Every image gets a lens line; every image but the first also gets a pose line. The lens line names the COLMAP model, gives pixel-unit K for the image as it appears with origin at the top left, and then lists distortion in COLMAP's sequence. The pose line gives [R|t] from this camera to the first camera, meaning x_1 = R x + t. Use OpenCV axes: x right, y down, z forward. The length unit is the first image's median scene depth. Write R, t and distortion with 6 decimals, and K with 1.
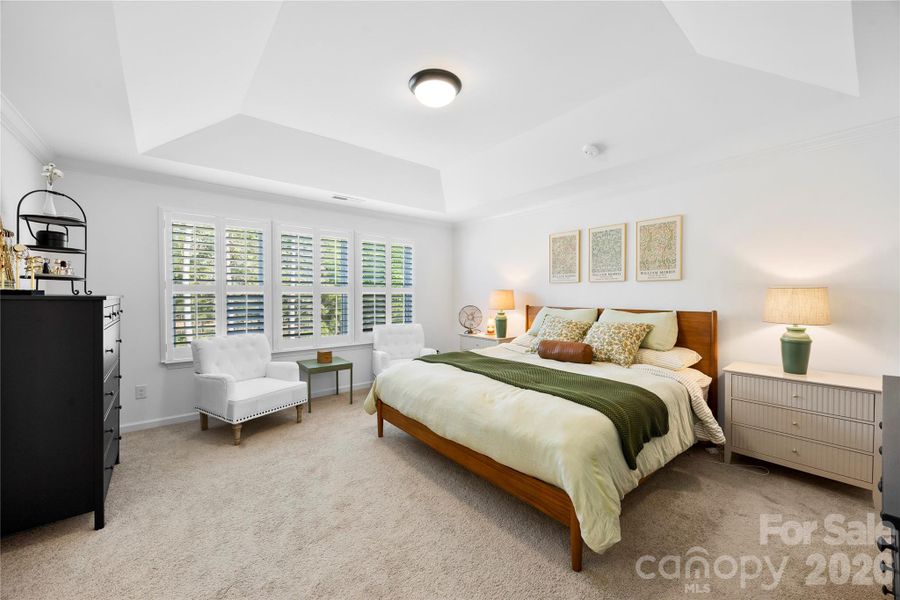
lens RADIAL K [[351.3, 0, 446.1], [0, 351.3, 297.2], [0, 0, 1]] dist [0.005001, -0.001295]
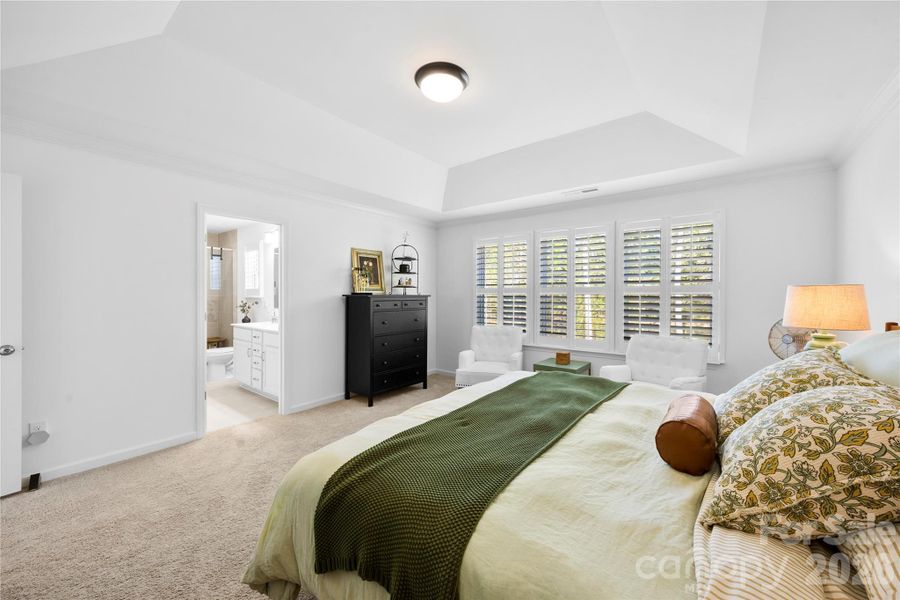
lens RADIAL K [[351.3, 0, 444.5], [0, 351.3, 299.8], [0, 0, 1]] dist [0.005001, -0.001295]
pose [[0.196297, 0.013907, -0.980446, 0.553261], [-0.008078, 0.999888, 0.012565, -0.004461], [0.980511, 0.005454, 0.196387, 0.468465]]
